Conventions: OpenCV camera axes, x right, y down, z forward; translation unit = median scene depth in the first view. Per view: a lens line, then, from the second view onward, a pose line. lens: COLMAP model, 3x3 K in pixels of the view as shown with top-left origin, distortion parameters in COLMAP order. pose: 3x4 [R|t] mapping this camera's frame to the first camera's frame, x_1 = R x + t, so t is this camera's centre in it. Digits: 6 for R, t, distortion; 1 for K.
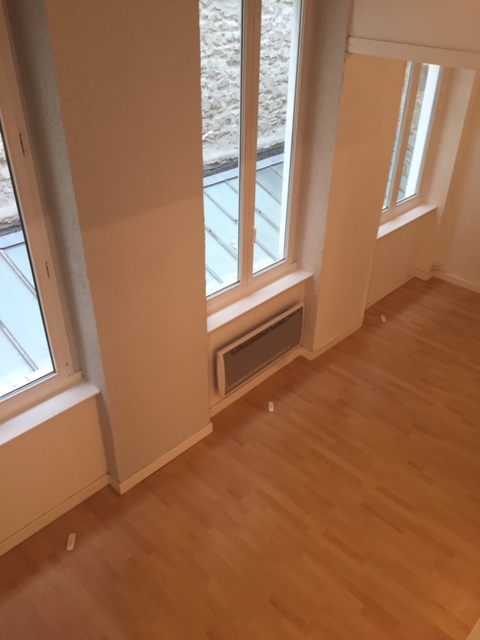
lens RADIAL K [[538.7, 0, 240.0], [0, 538.7, 320.0], [0, 0, 1]] dist [0.084846, -0.088860]
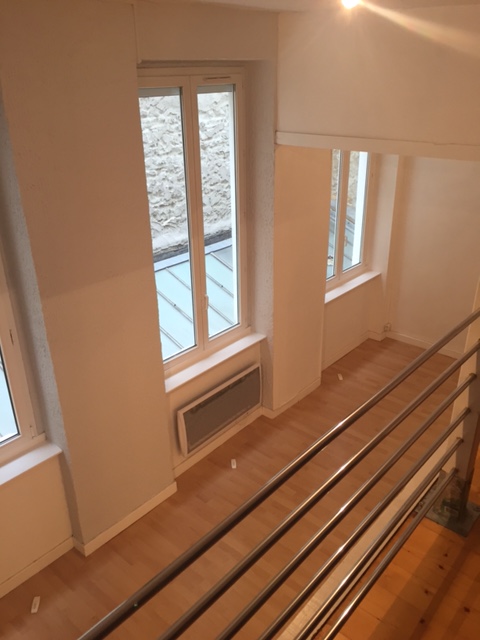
lens RADIAL K [[538.7, 0, 240.0], [0, 538.7, 320.0], [0, 0, 1]] dist [0.084846, -0.088860]
pose [[0.997818, -0.054877, 0.036701, 0.048402], [0.059798, 0.986849, -0.150178, 0.046138], [-0.027977, 0.152045, 0.987978, -0.077320]]
